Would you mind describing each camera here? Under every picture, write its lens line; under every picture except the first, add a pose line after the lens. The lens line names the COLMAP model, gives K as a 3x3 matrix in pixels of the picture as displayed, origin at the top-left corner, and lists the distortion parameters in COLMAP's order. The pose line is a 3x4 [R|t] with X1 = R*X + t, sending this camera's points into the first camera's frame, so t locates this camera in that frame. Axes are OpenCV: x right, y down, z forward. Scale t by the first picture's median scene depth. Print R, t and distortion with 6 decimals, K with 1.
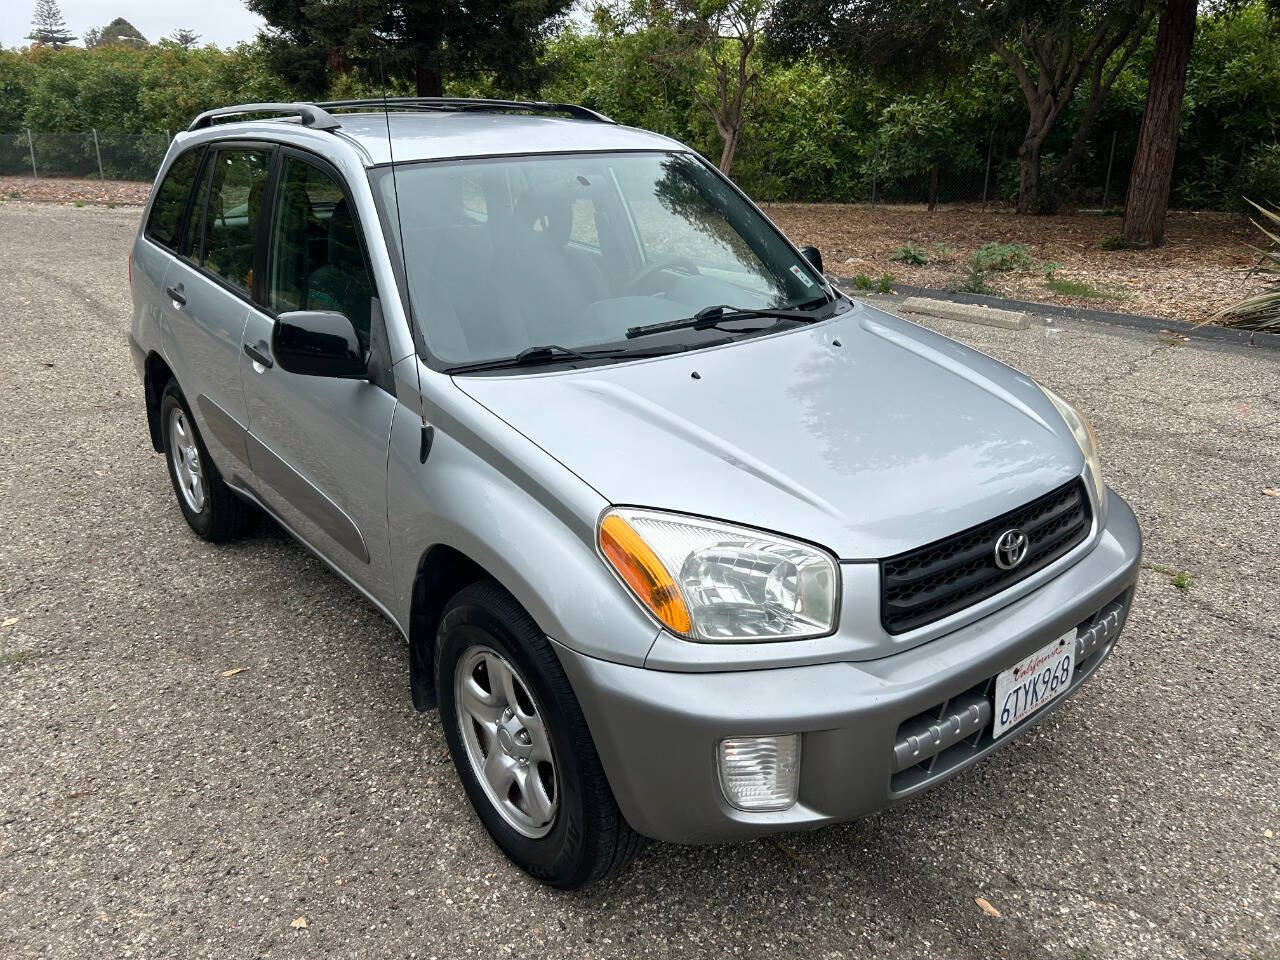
lens RADIAL K [[960.9, 0, 636.1], [0, 960.9, 477.7], [0, 0, 1]] dist [0.059013, -0.067244]
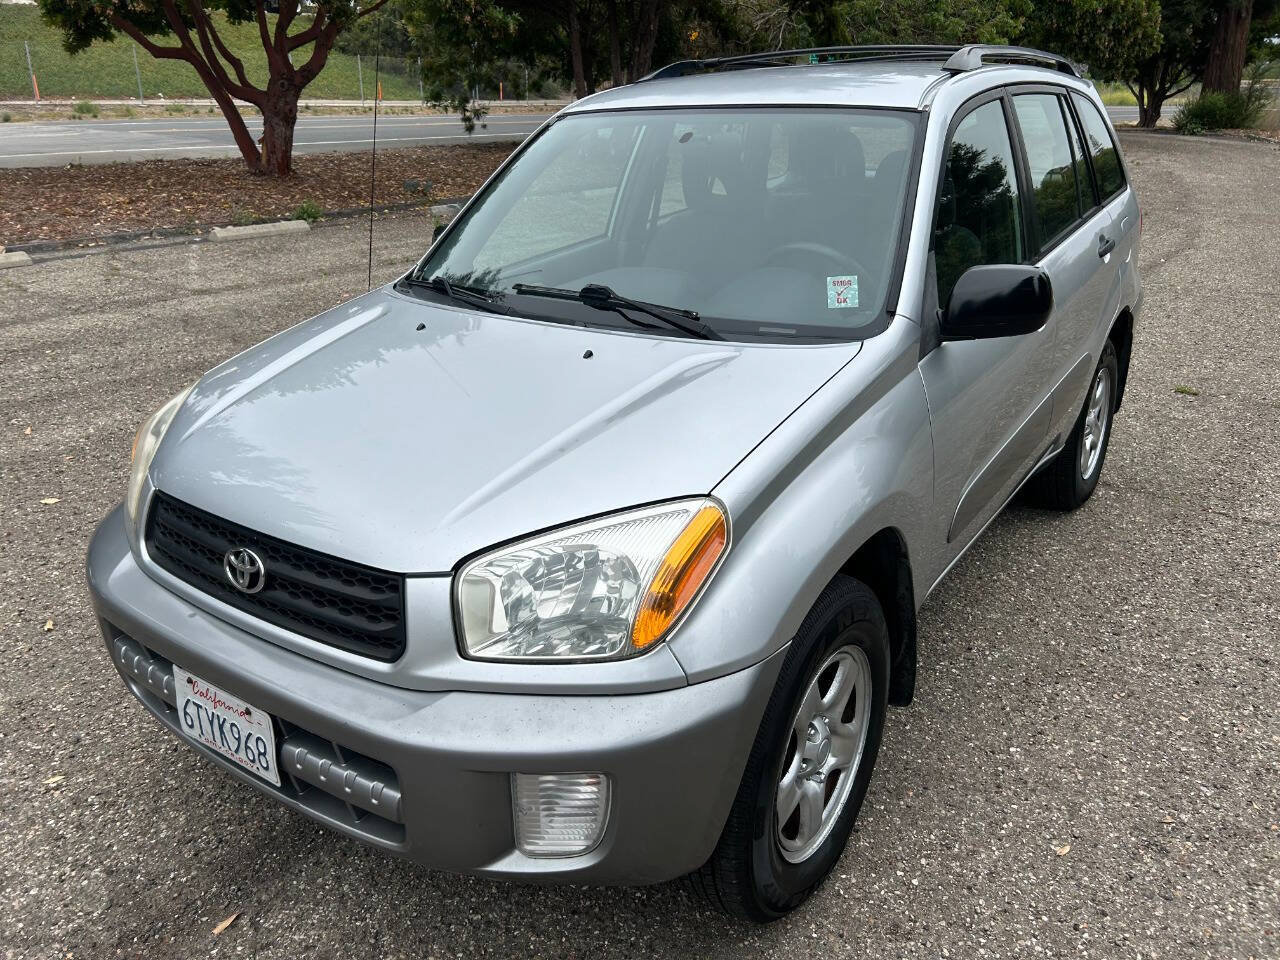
lens RADIAL K [[960.1, 0, 632.9], [0, 960.1, 473.9], [0, 0, 1]] dist [0.062984, -0.074341]
pose [[0.275697, 0.352942, -0.894105, 1.071454], [-0.321061, 0.910546, 0.260433, -0.297996], [0.906041, 0.215262, 0.364351, 0.856027]]
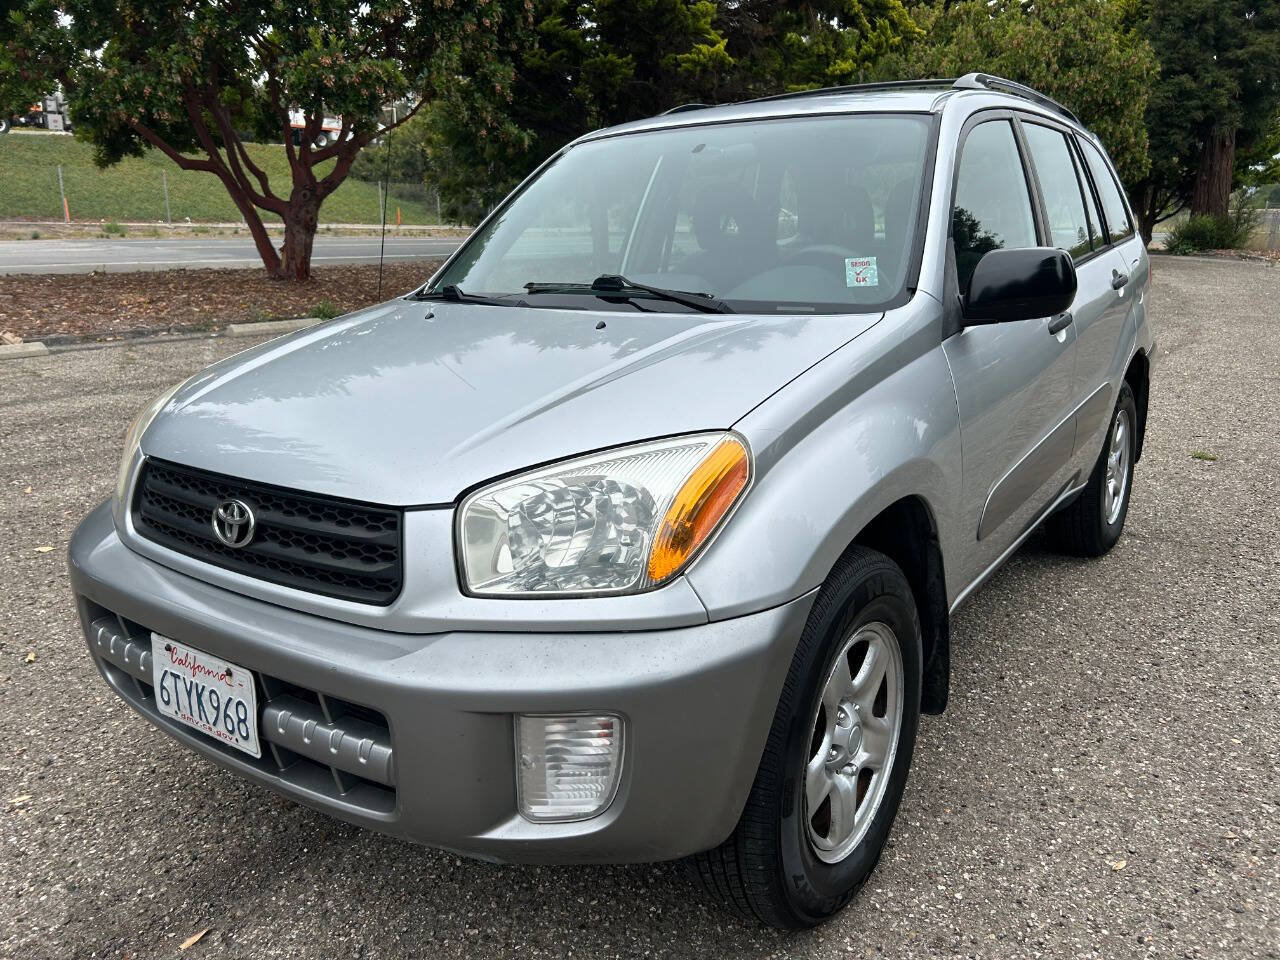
lens RADIAL K [[958.5, 0, 640.0], [0, 958.5, 480.0], [0, 0, 1]] dist [0.067261, -0.078981]
pose [[0.274083, 0.247892, -0.929208, 1.069230], [-0.322082, 0.934072, 0.154187, -0.169668], [0.906169, 0.257021, 0.335855, 0.896780]]
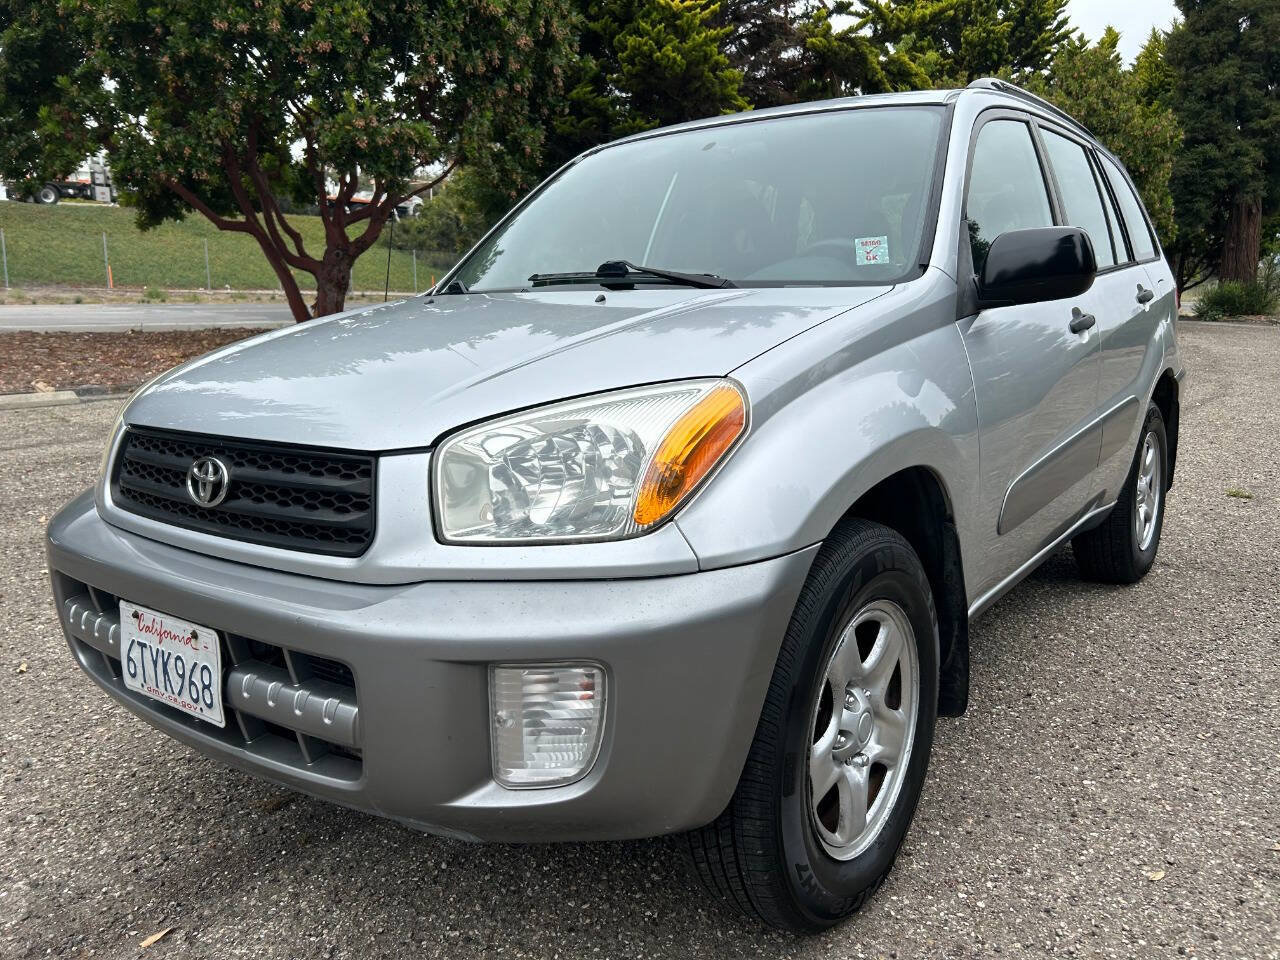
lens RADIAL K [[958.5, 0, 648.0], [0, 958.5, 486.1], [0, 0, 1]] dist [0.066466, -0.078588]
pose [[0.252546, 0.189685, -0.948810, 1.057295], [-0.324405, 0.940439, 0.101664, -0.101084], [0.911582, 0.282124, 0.299039, 0.952211]]
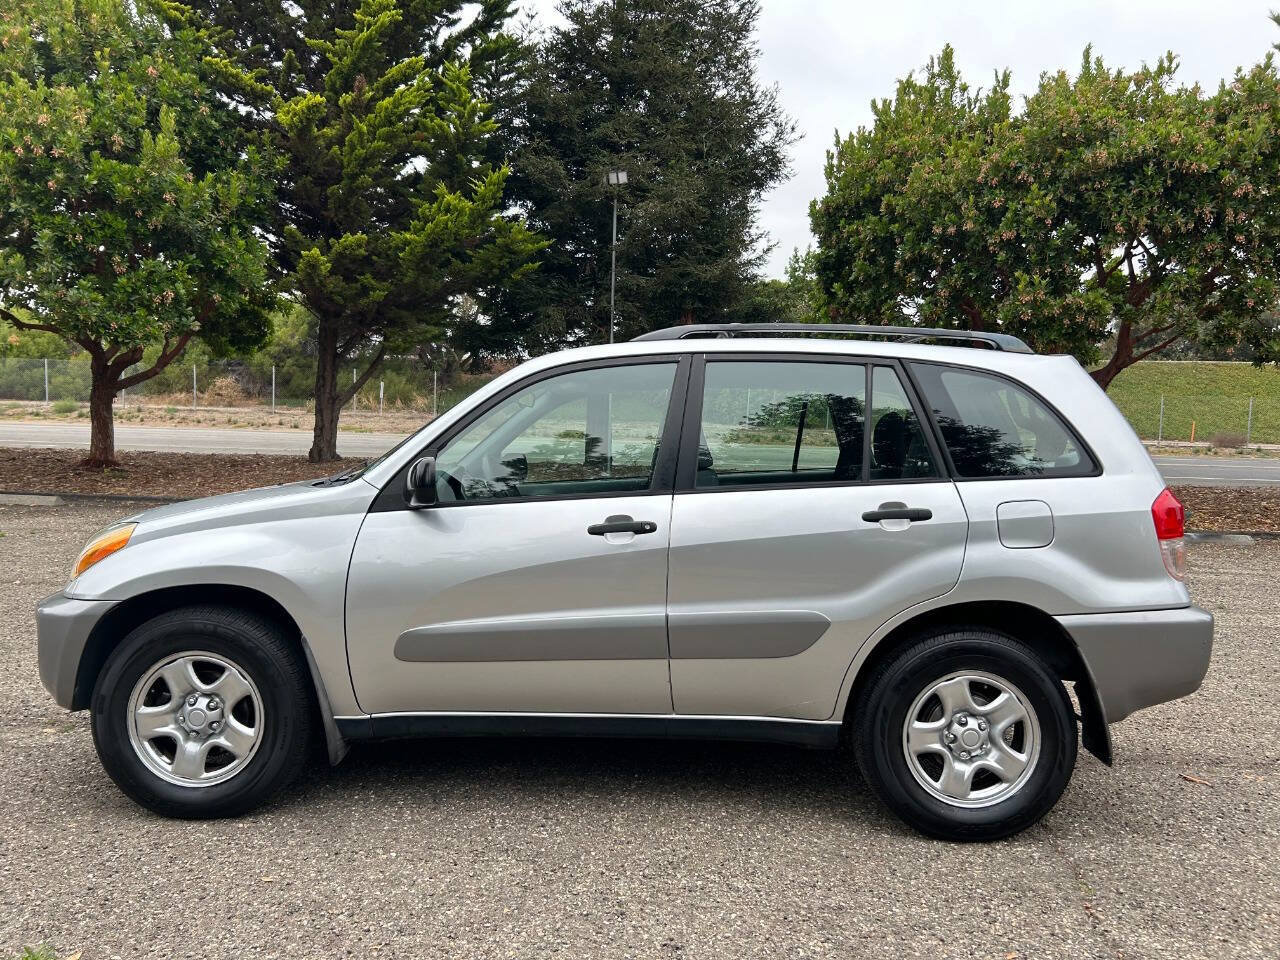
lens RADIAL K [[960.9, 0, 636.1], [0, 960.9, 477.7], [0, 0, 1]] dist [0.059013, -0.067244]
pose [[-0.627843, 0.025993, -0.777906, 1.113498], [-0.286001, 0.921820, 0.261632, -0.754388], [0.723890, 0.386746, -0.571324, 2.457910]]
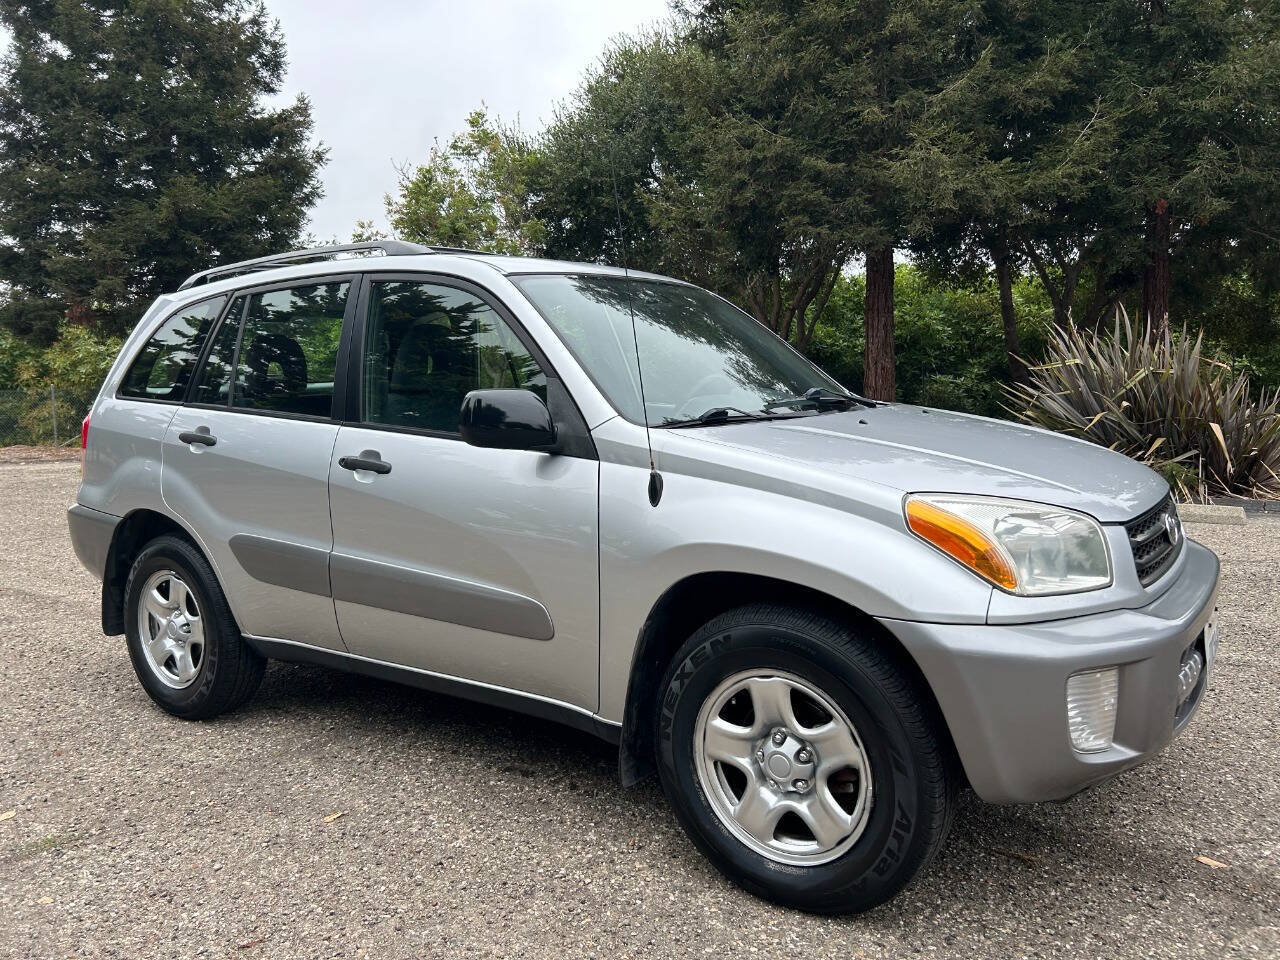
lens RADIAL K [[960.1, 0, 632.9], [0, 960.1, 473.9], [0, 0, 1]] dist [0.062984, -0.074341]
pose [[0.960123, -0.049860, 0.275095, -0.510289], [0.117817, 0.964489, -0.236388, 0.186897], [-0.253540, 0.259372, 0.931903, 0.024535]]
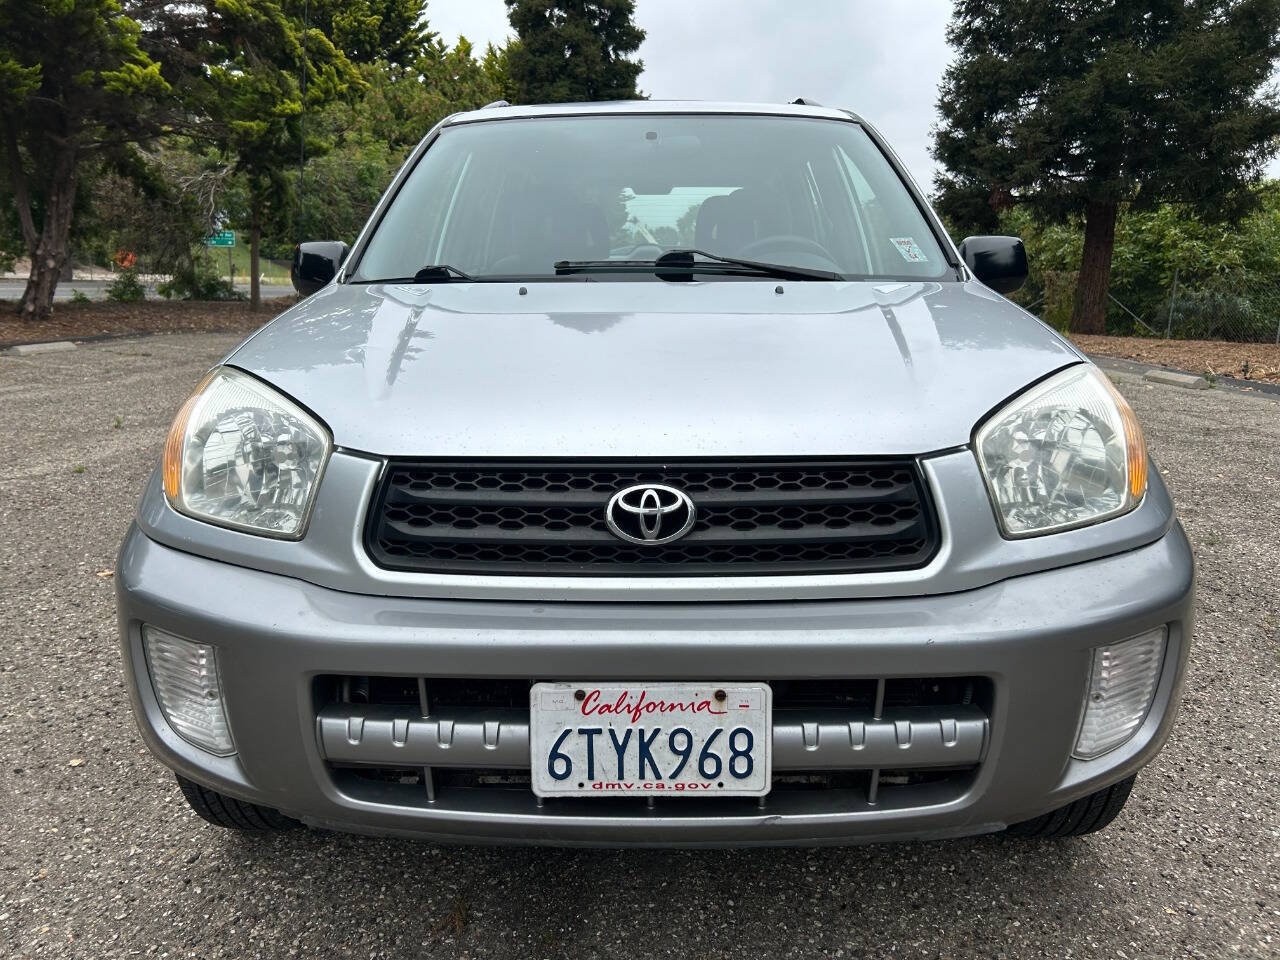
lens RADIAL K [[960.9, 0, 636.1], [0, 960.9, 477.7], [0, 0, 1]] dist [0.059013, -0.067244]
pose [[0.769861, 0.137241, -0.623281, 0.671968], [-0.228391, 0.971174, -0.068258, 0.083424], [0.595946, 0.194901, 0.779013, 0.435911]]
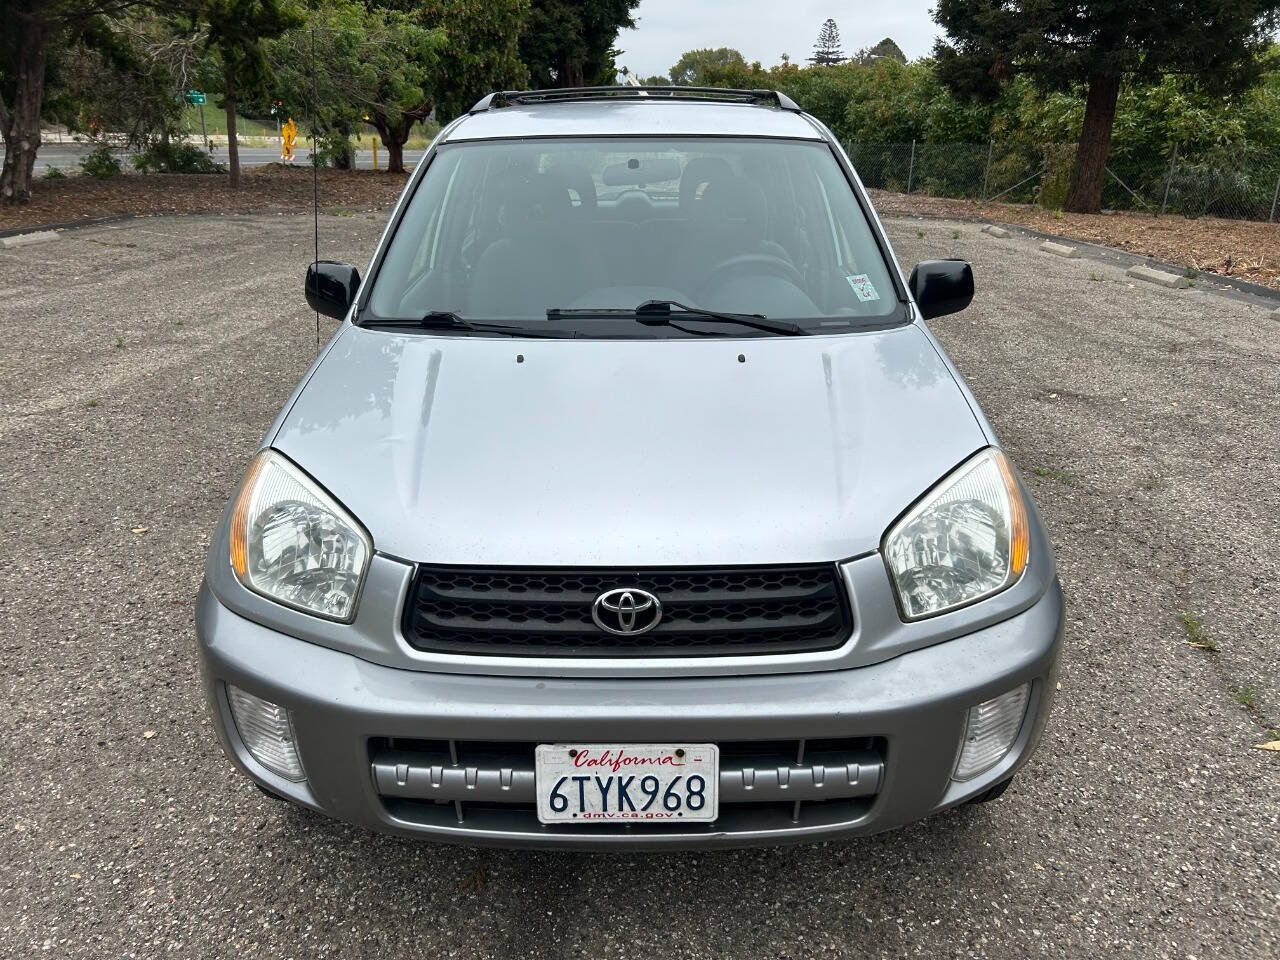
lens RADIAL K [[958.5, 0, 640.0], [0, 958.5, 480.0], [0, 0, 1]] dist [0.067261, -0.078981]
pose [[0.777879, 0.220442, -0.588481, 0.738353], [-0.225558, 0.971995, 0.065952, -0.078333], [0.586539, 0.081434, 0.805816, 0.304451]]
